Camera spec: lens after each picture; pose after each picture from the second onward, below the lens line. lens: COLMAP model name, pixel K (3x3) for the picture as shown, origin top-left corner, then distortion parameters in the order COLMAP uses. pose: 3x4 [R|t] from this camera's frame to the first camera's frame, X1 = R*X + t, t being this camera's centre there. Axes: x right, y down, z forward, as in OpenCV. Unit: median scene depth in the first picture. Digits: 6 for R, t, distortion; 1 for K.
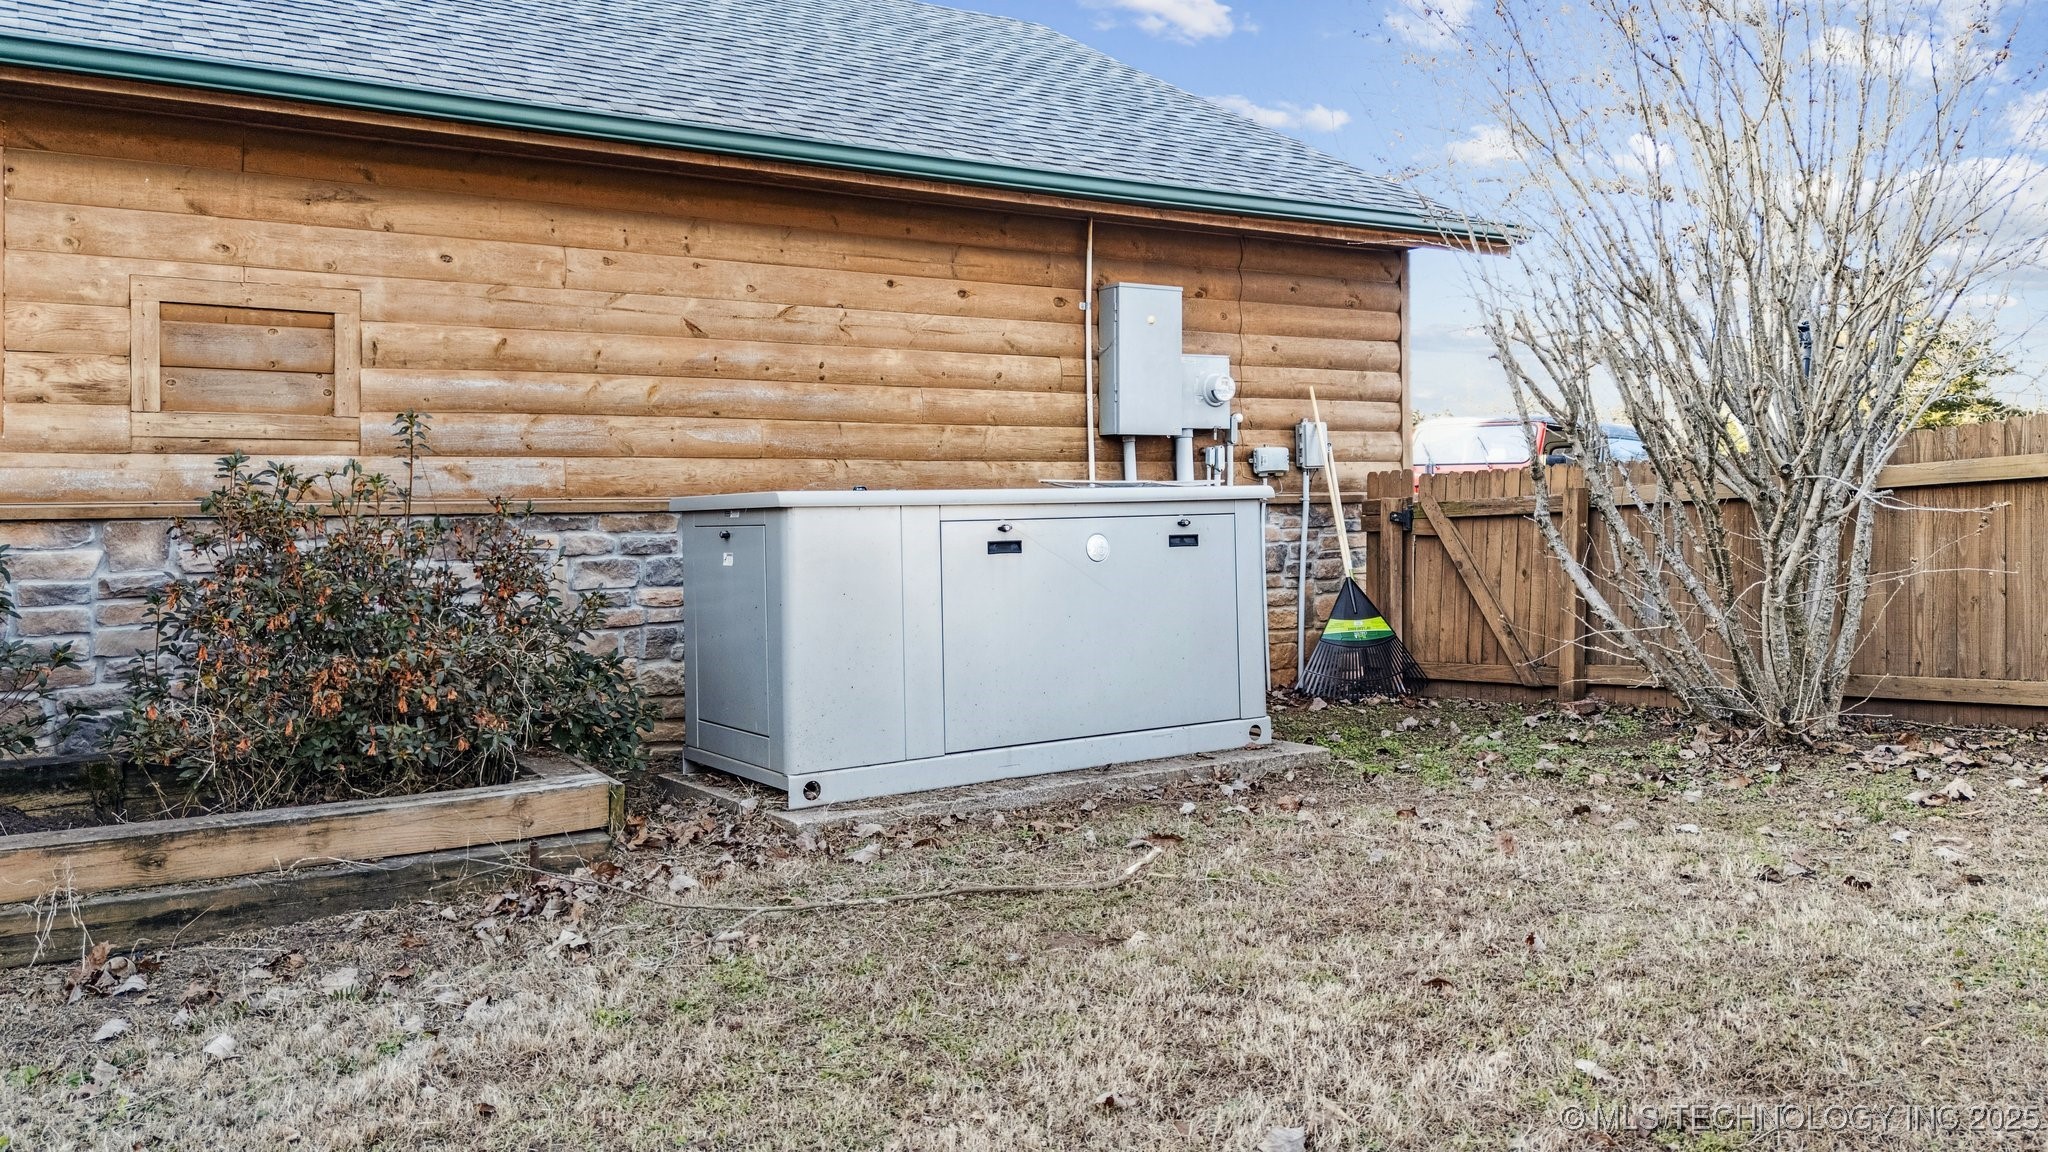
lens RADIAL K [[1476.0, 0, 1021.7], [0, 1476.0, 493.7], [0, 0, 1]] dist [0.056569, -0.077243]
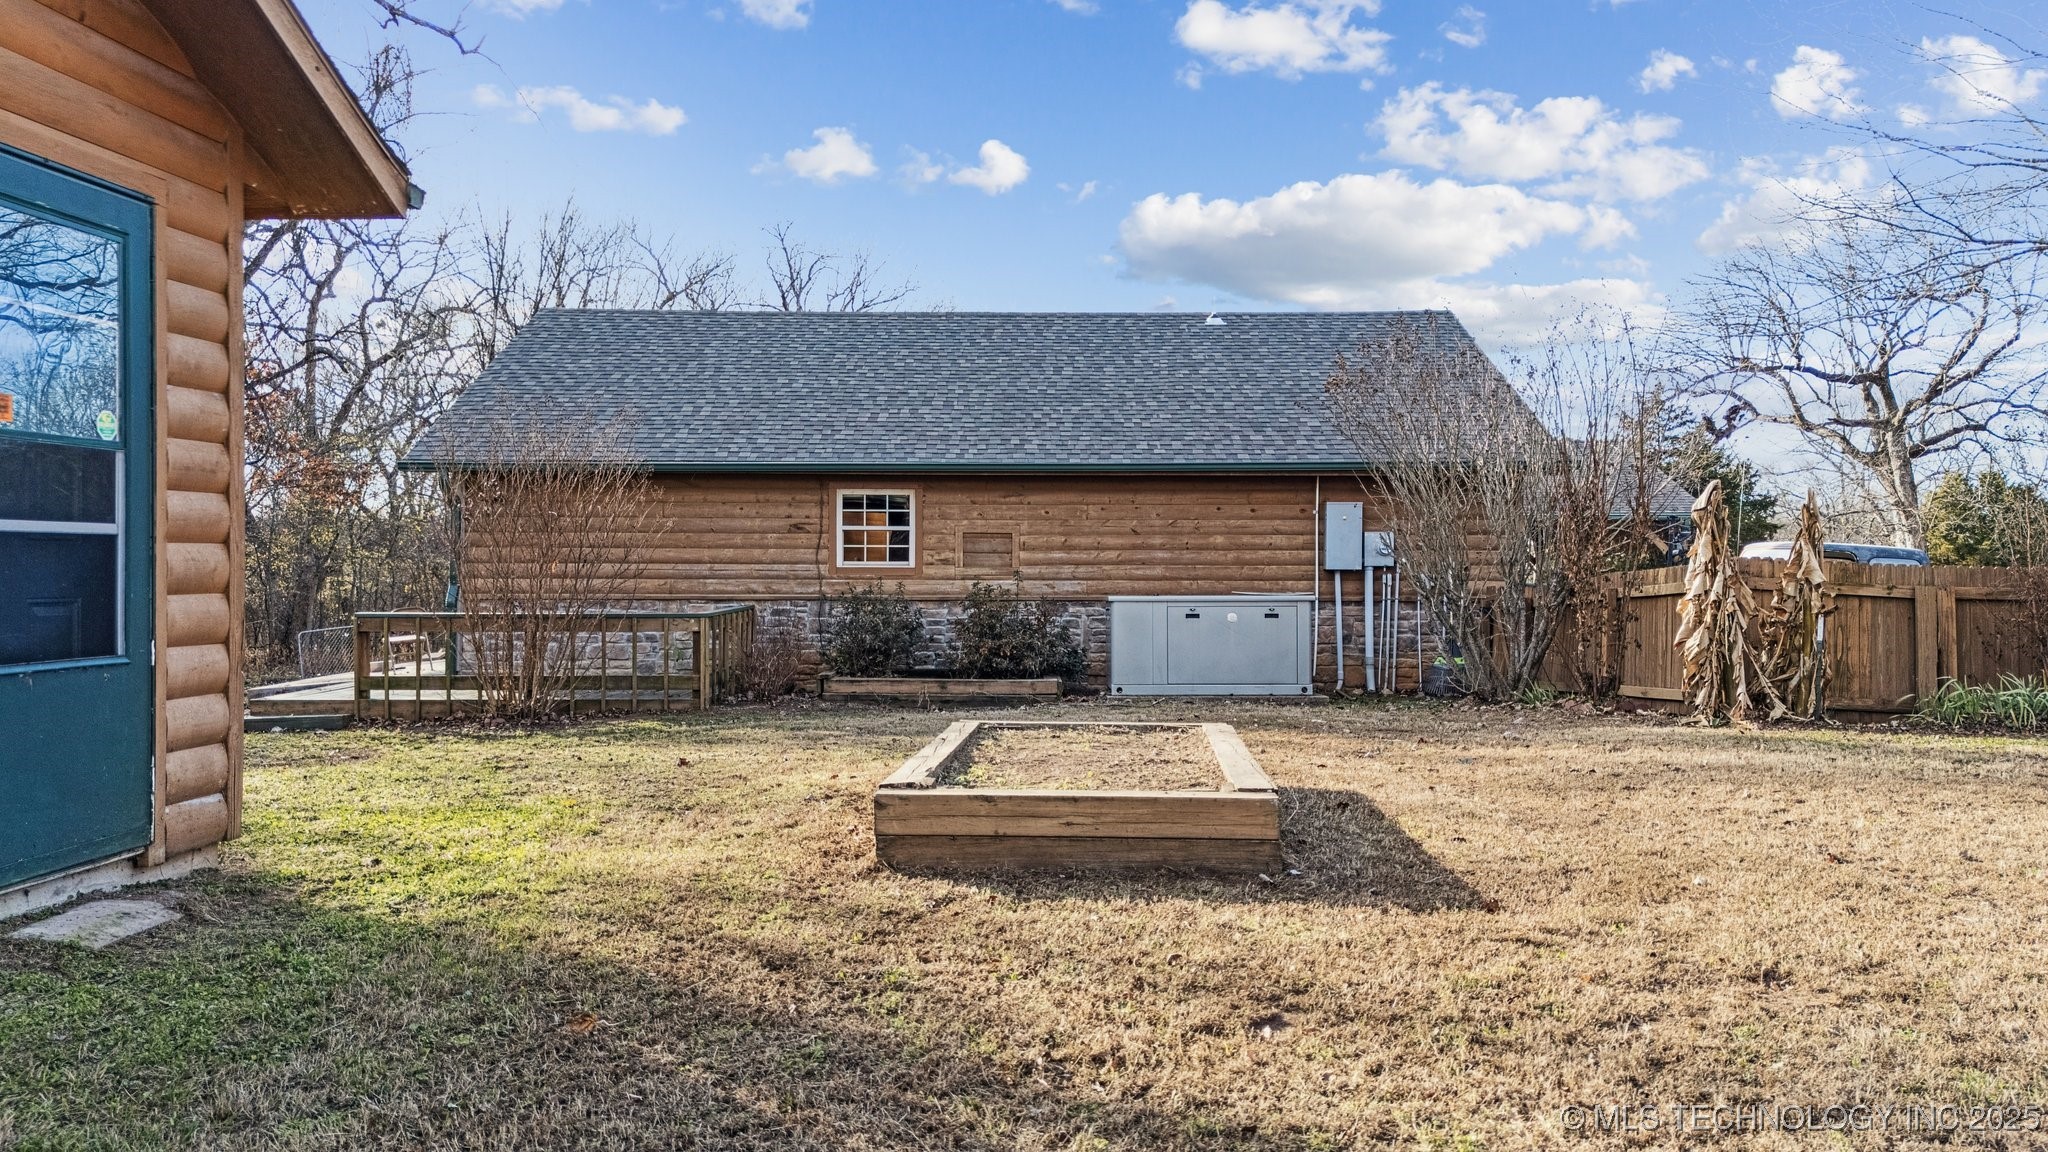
lens RADIAL K [[1473.1, 0, 1024.0], [0, 1473.1, 576.0], [0, 0, 1]] dist [0.076630, -0.082331]
pose [[0.835383, 0.011181, -0.549555, 1.118330], [-0.006626, 0.999925, 0.010273, -0.060512], [0.549628, -0.004941, 0.835395, -1.383038]]
